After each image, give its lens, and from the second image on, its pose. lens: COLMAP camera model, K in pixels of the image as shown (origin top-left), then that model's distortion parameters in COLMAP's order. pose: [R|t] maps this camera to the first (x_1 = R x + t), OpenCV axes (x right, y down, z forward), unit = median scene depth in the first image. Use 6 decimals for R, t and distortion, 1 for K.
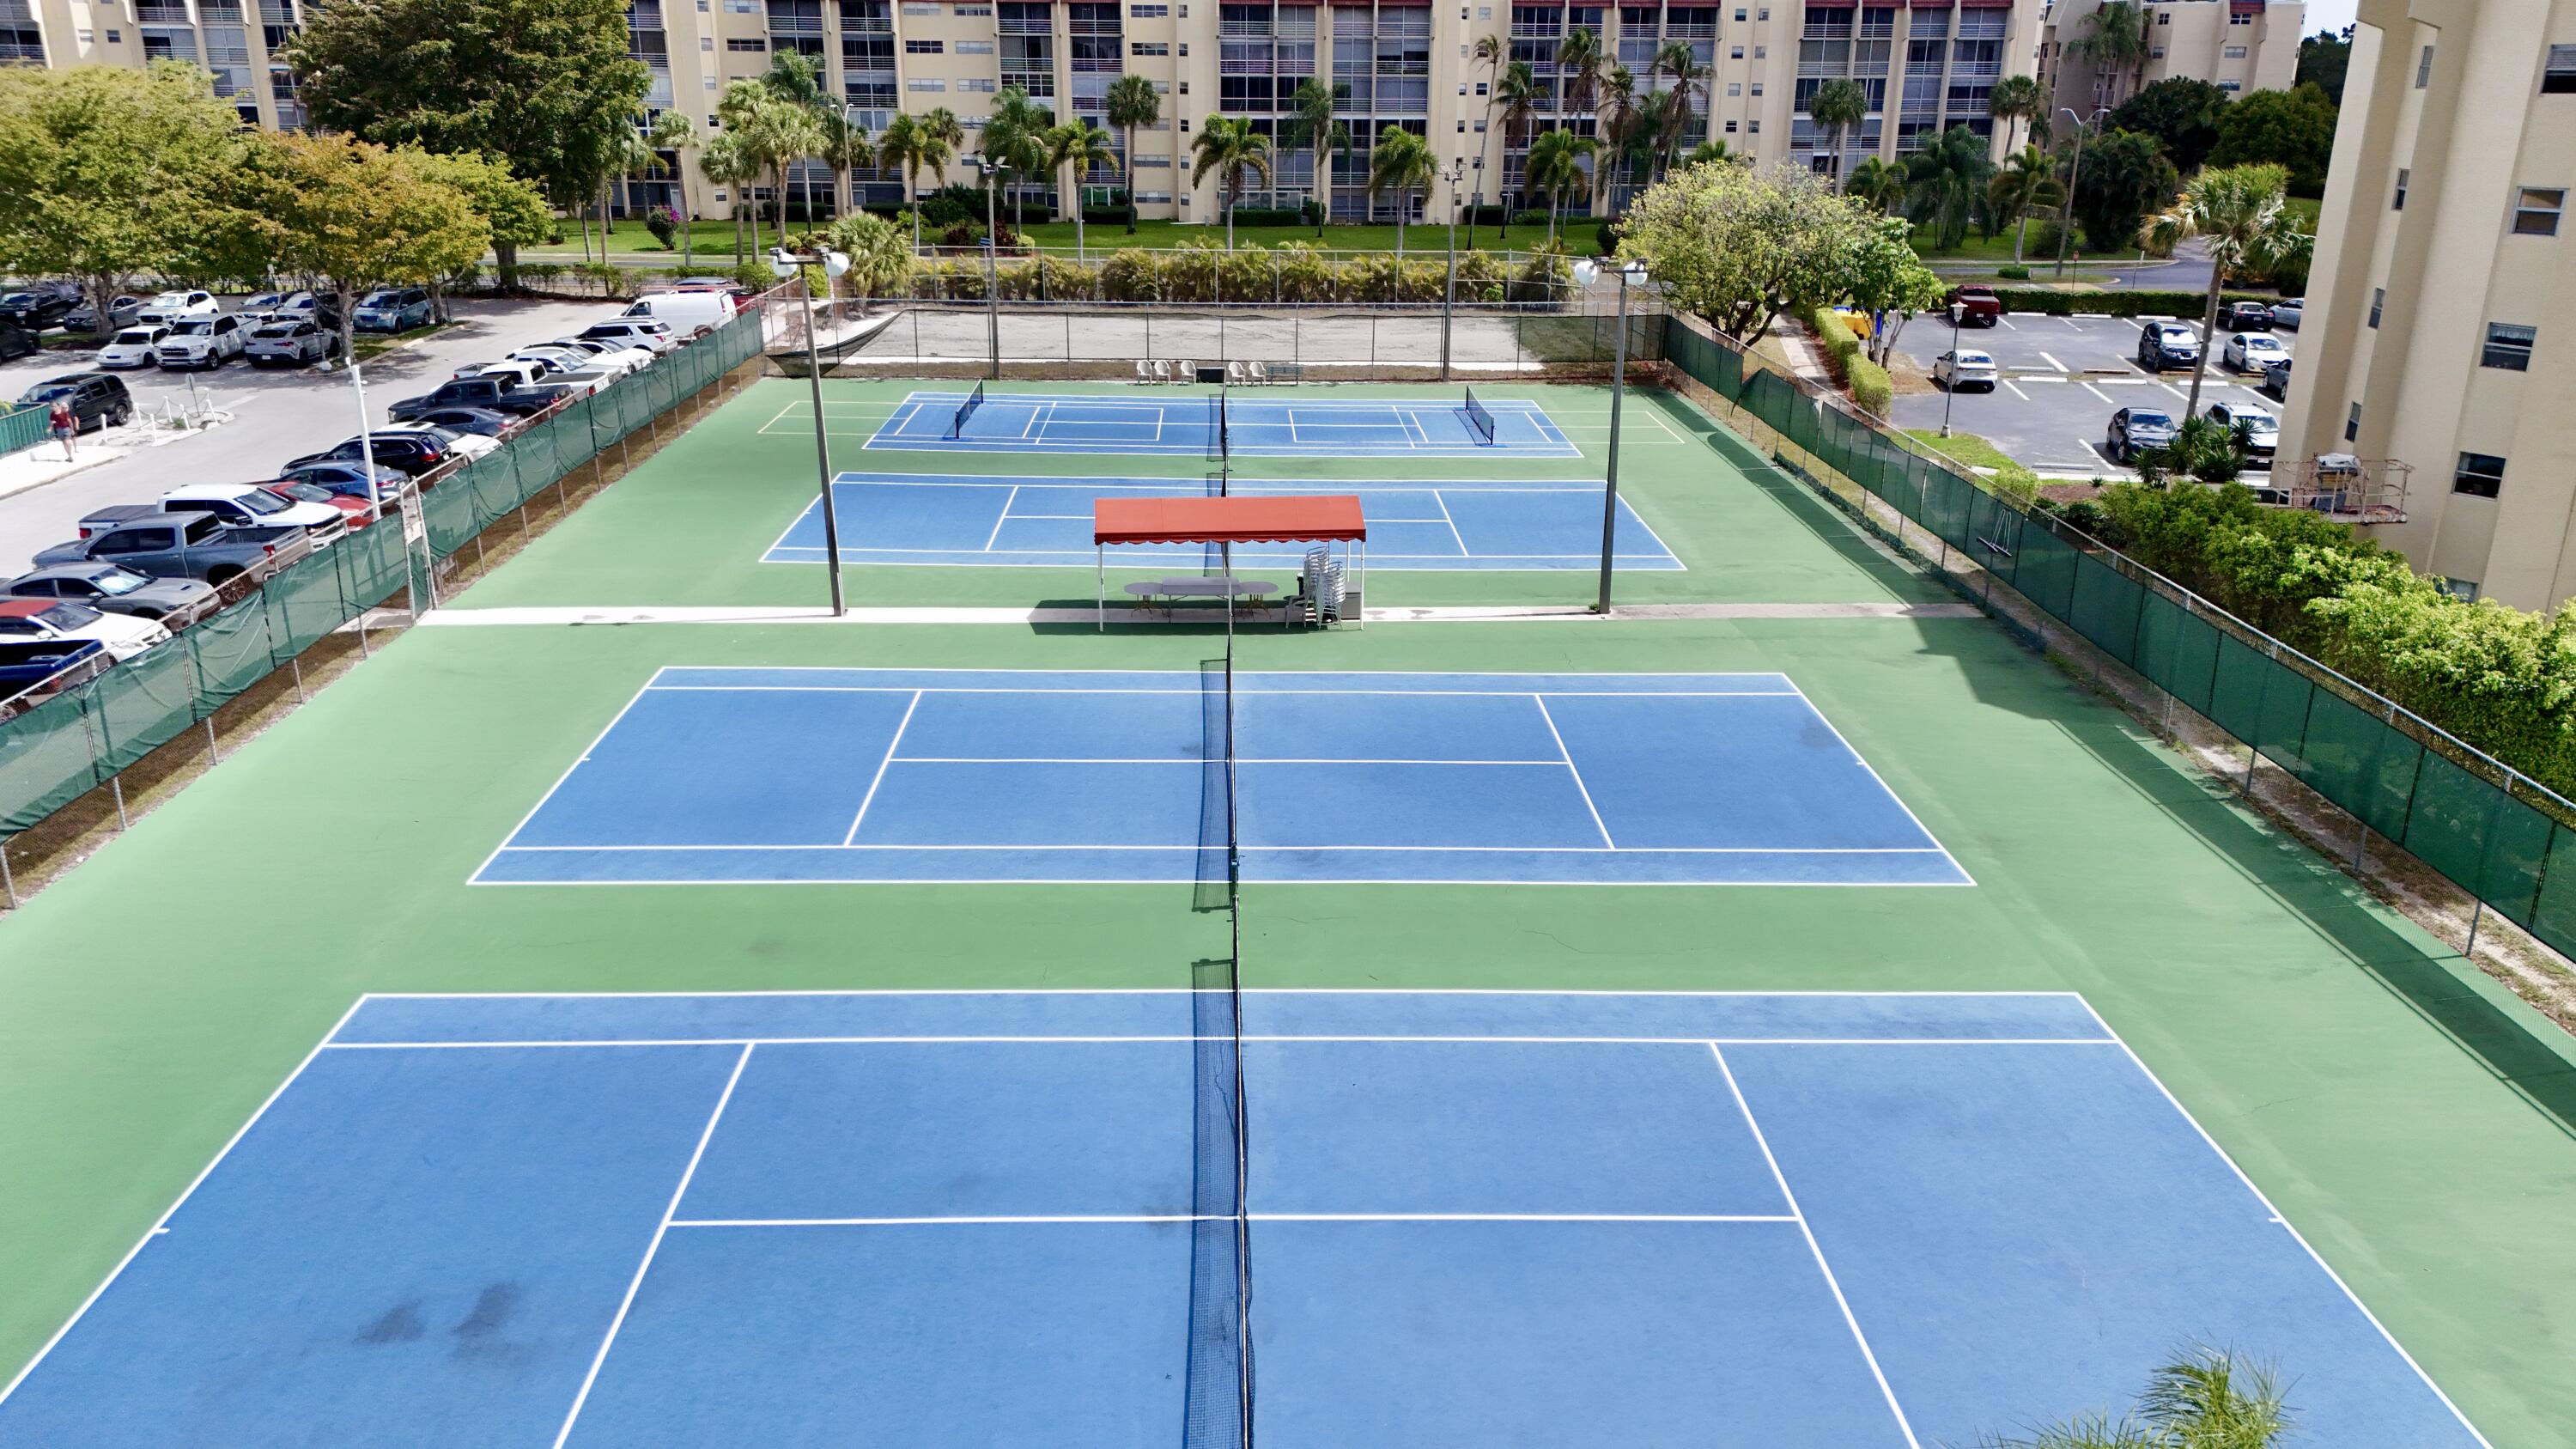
lens RADIAL K [[1898.7, 0, 1288.0], [0, 1898.7, 724.5], [0, 0, 1]] dist [0.081651, -0.084967]
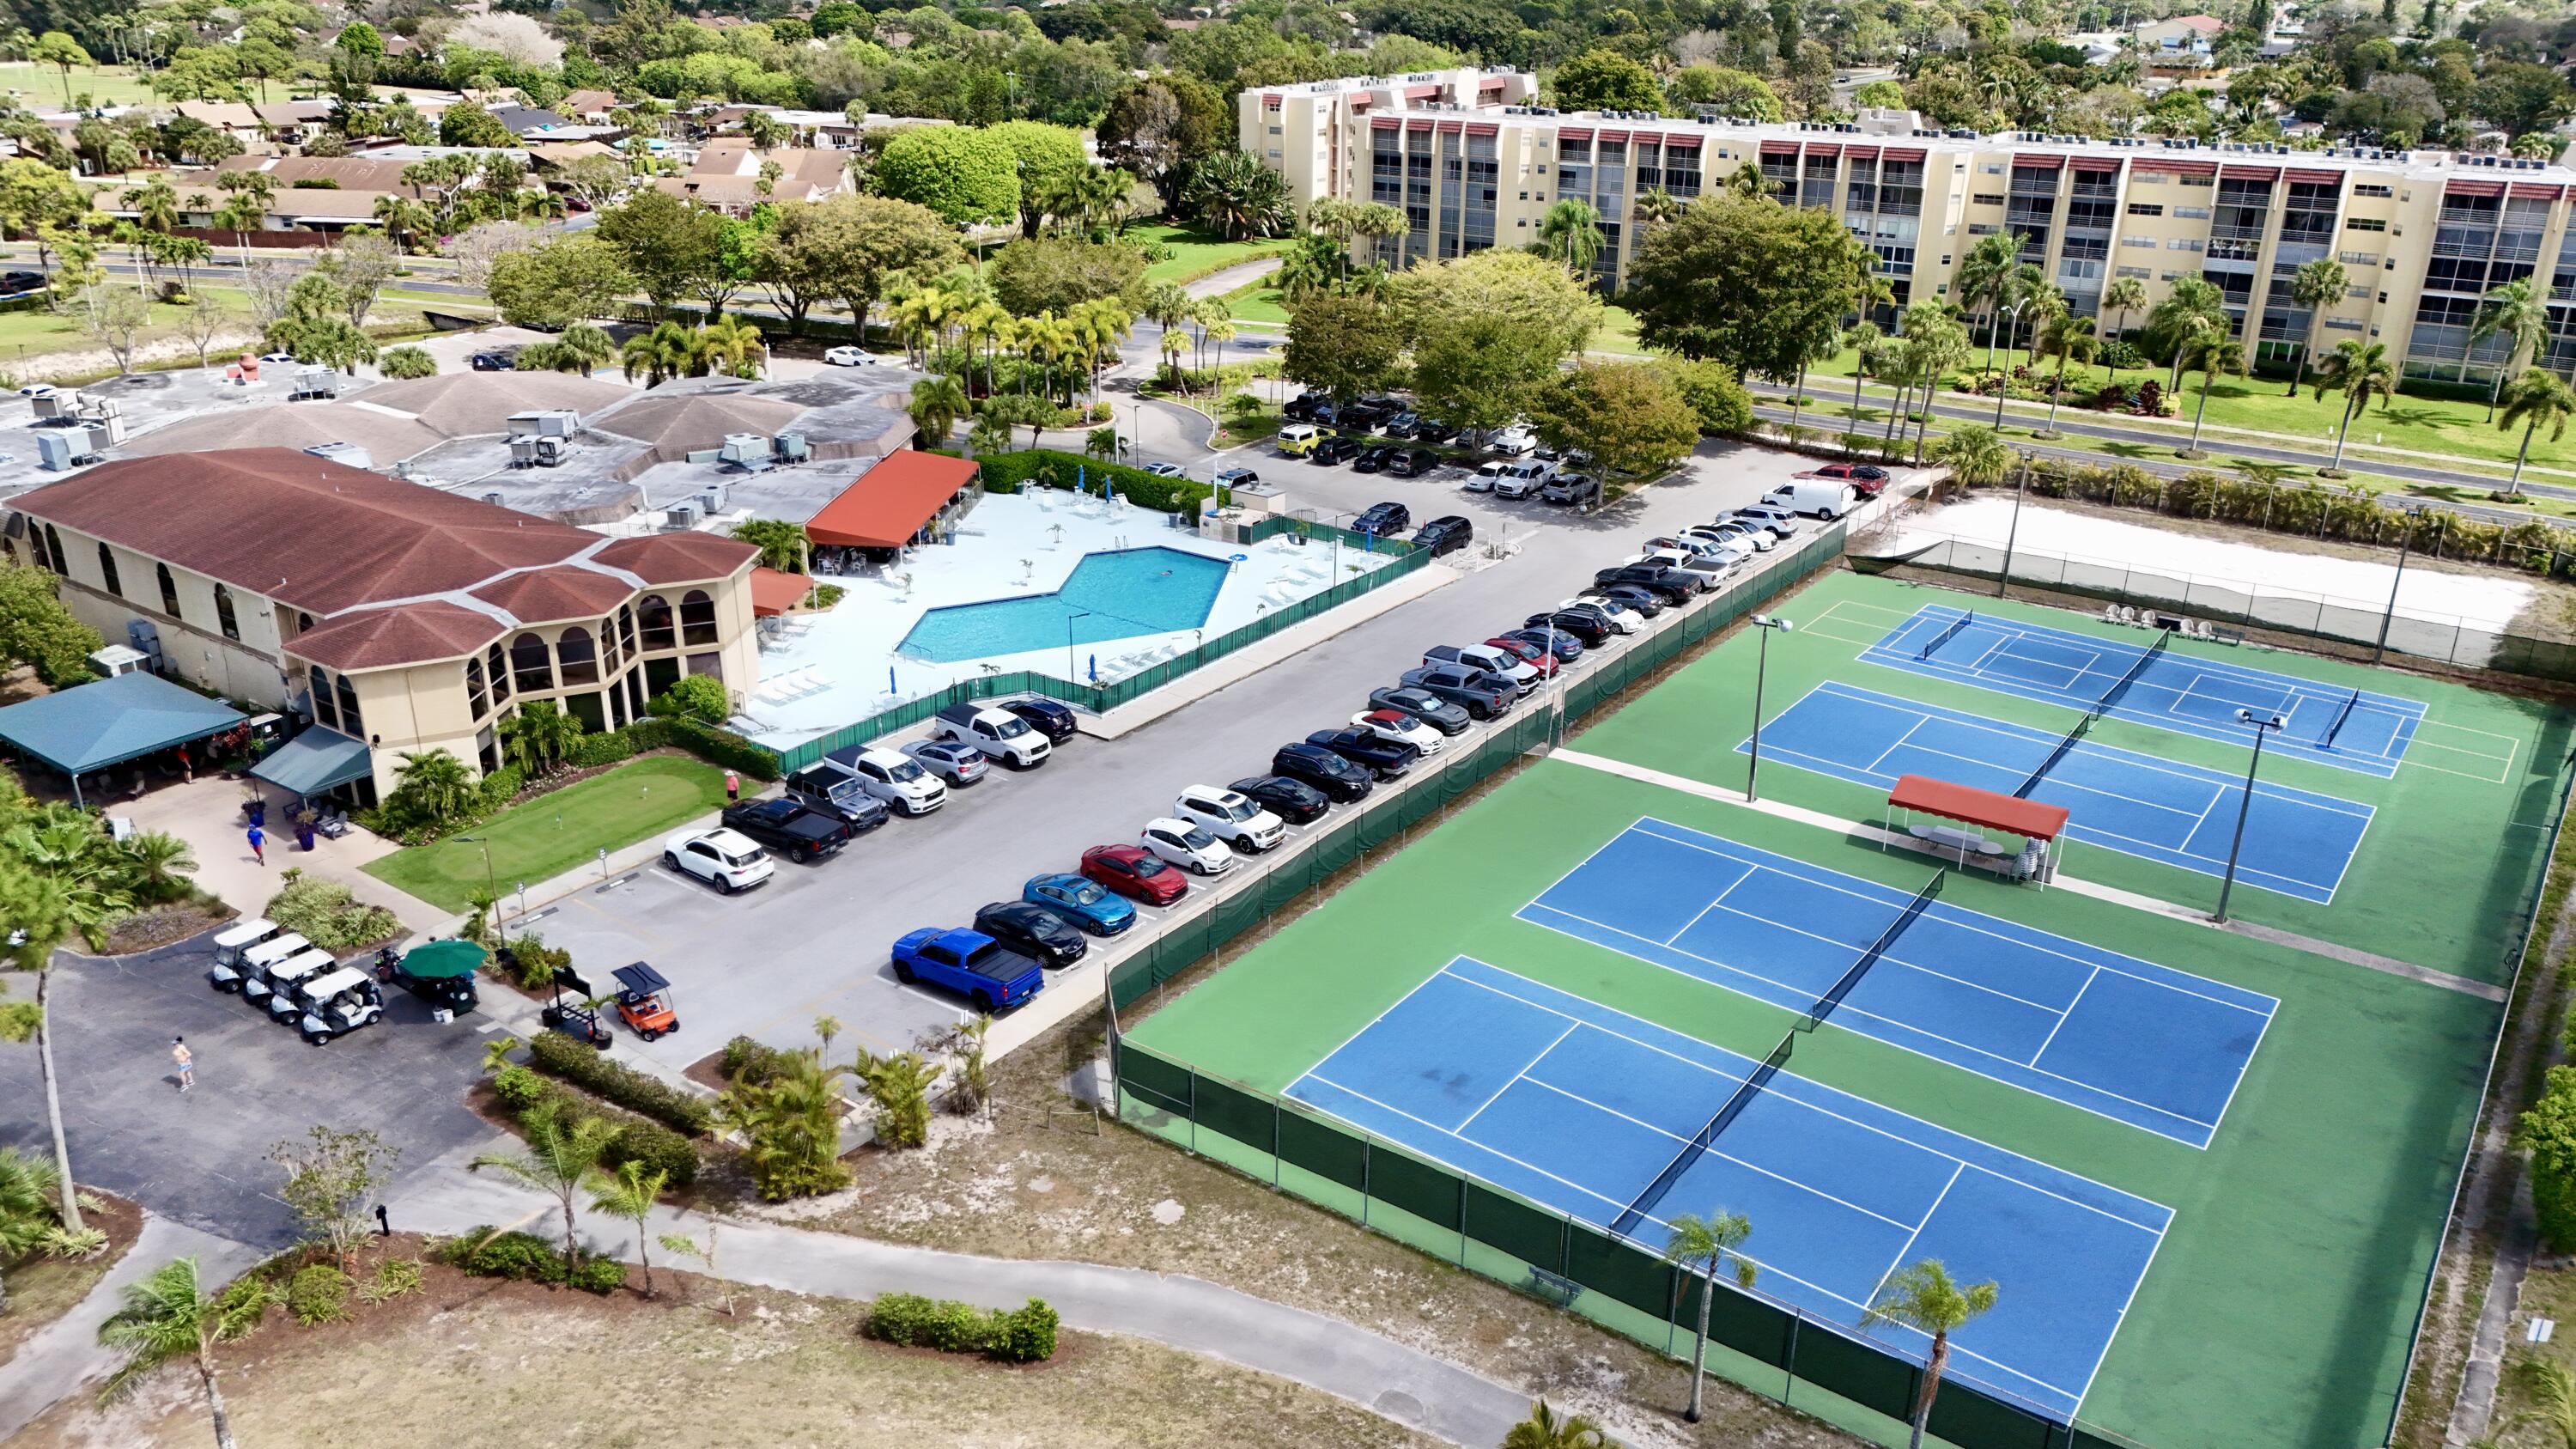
lens RADIAL K [[1898.7, 0, 1288.0], [0, 1898.7, 724.5], [0, 0, 1]] dist [0.081651, -0.084967]
pose [[0.788622, 0.234779, -0.568291, 0.199018], [-0.208715, 0.971571, 0.111752, -0.109682], [0.578372, 0.030481, 0.815204, -0.341212]]
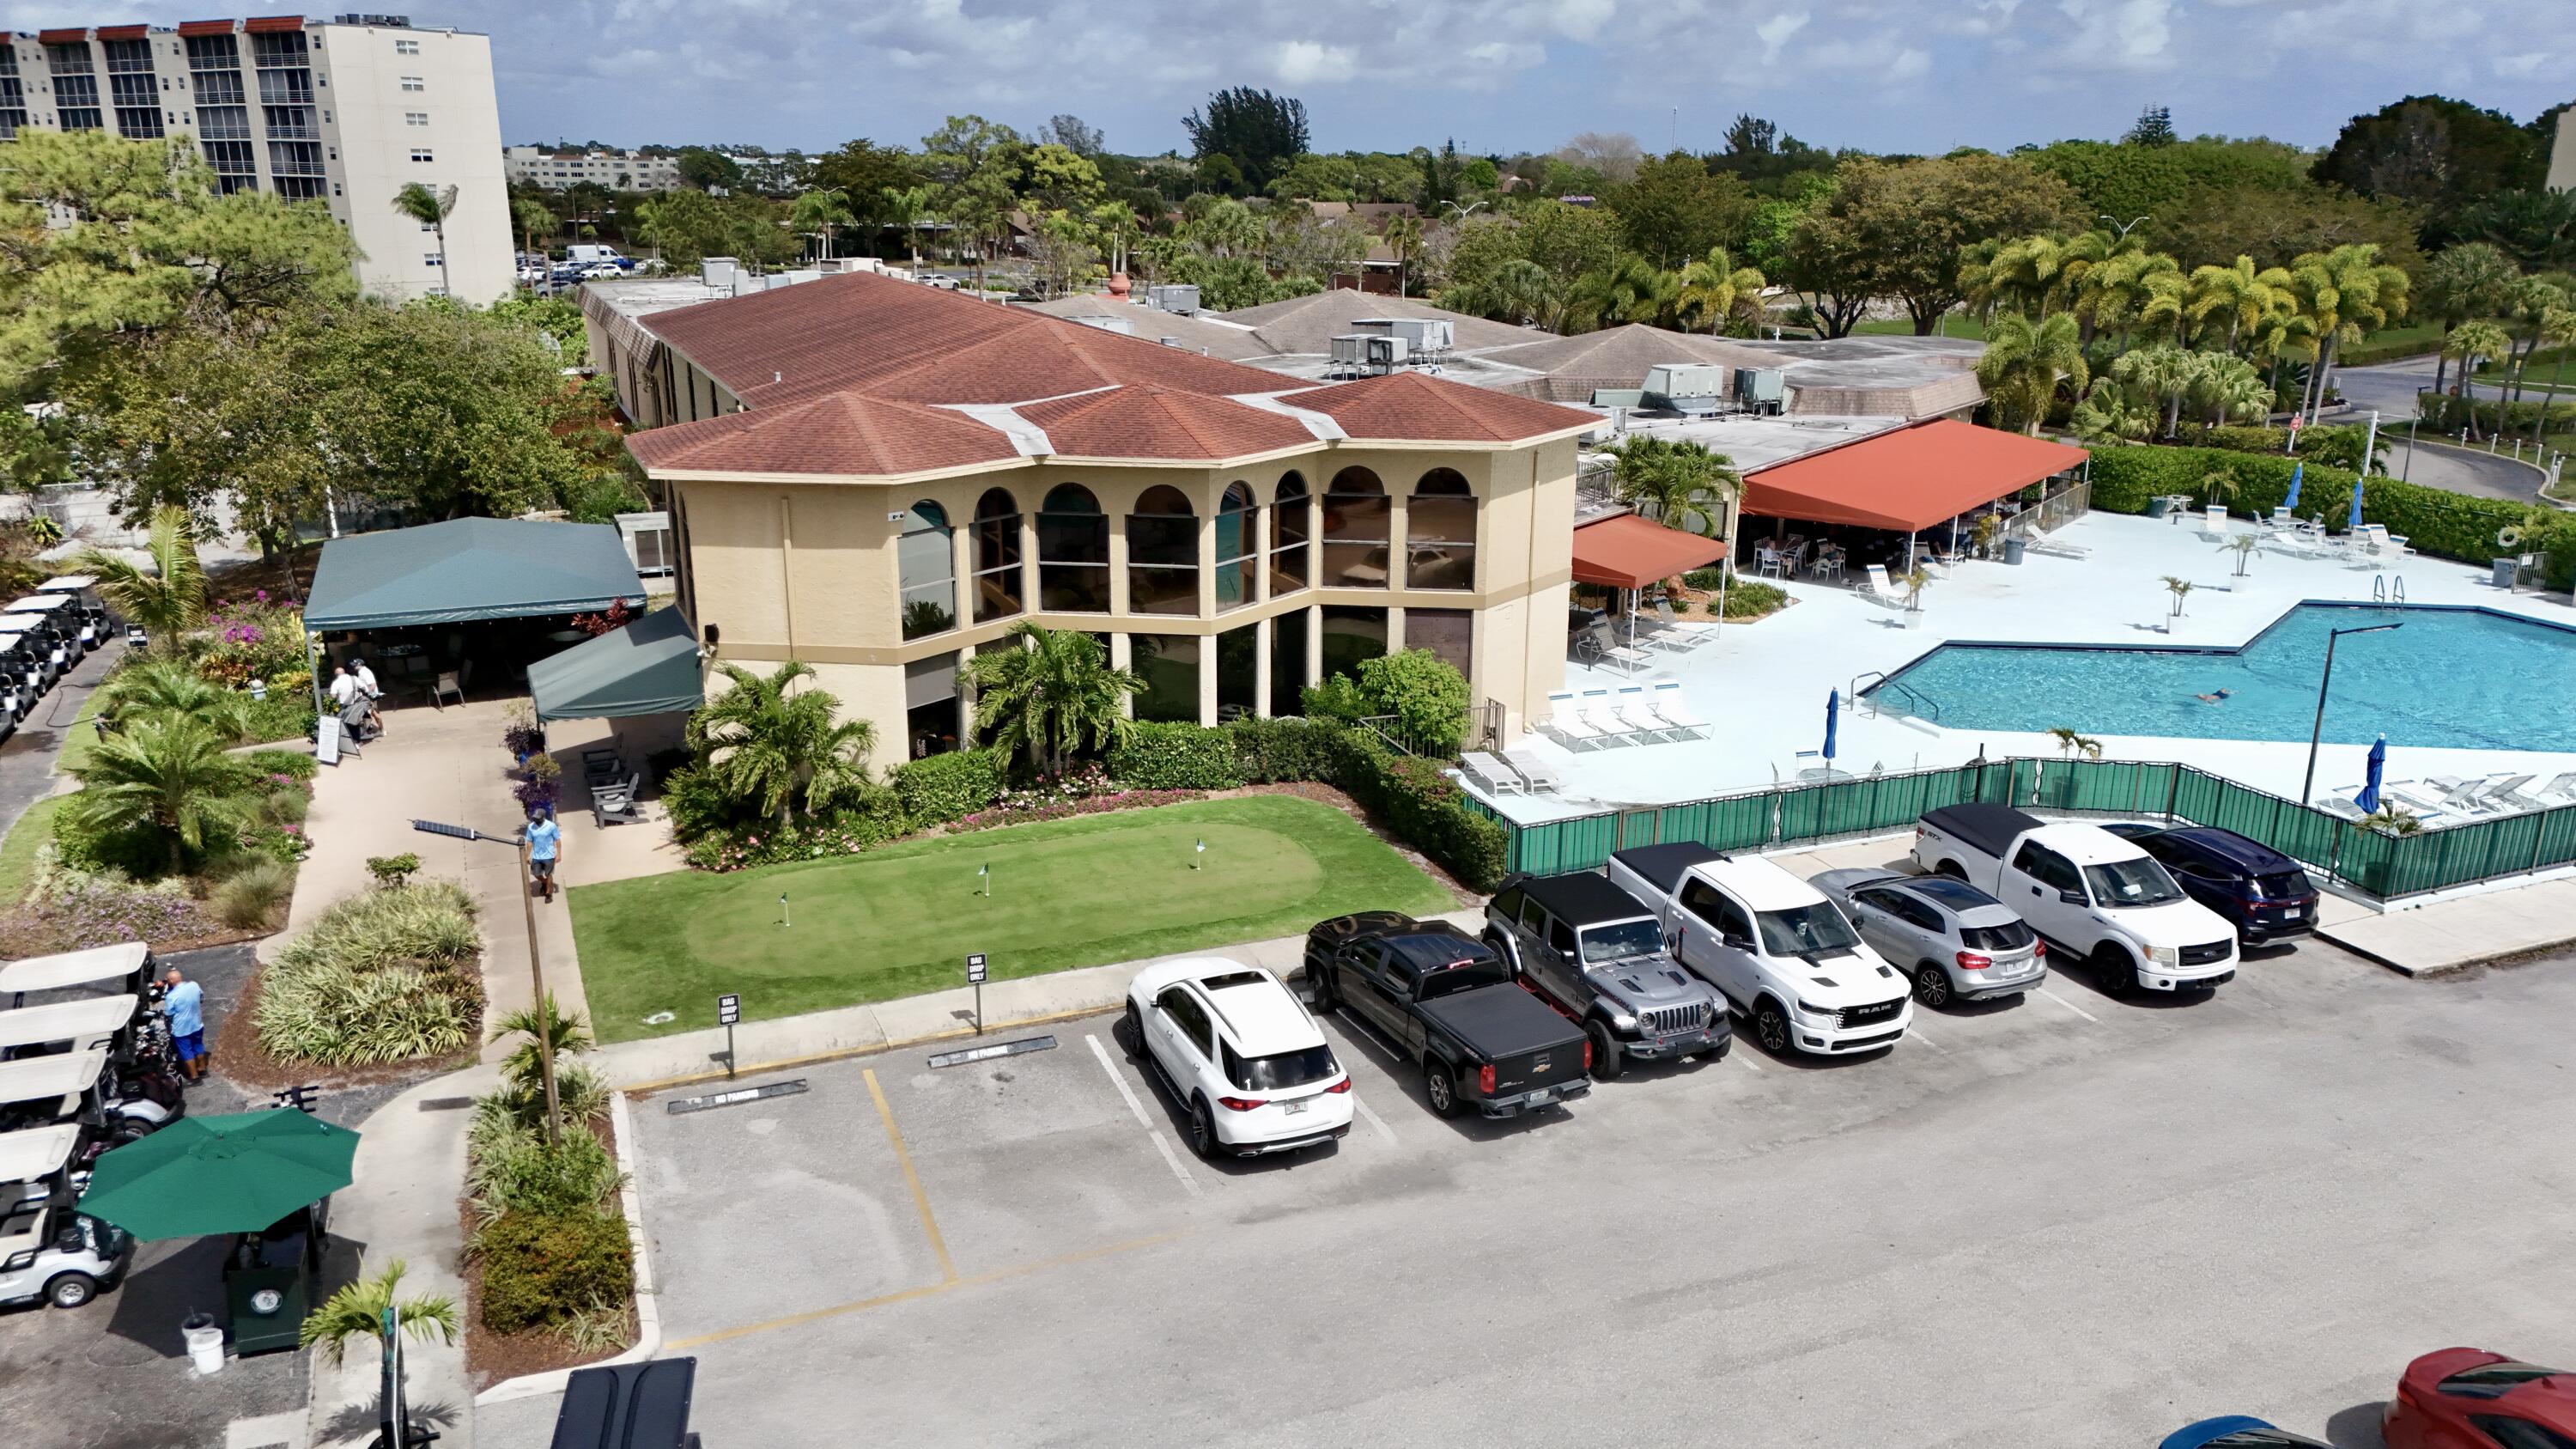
lens RADIAL K [[1898.7, 0, 1288.0], [0, 1898.7, 724.5], [0, 0, 1]] dist [0.081651, -0.084967]
pose [[0.355418, 0.263521, -0.896791, -0.166640], [-0.316249, 0.936754, 0.149928, -0.012073], [0.879582, 0.230323, 0.416278, 0.035244]]
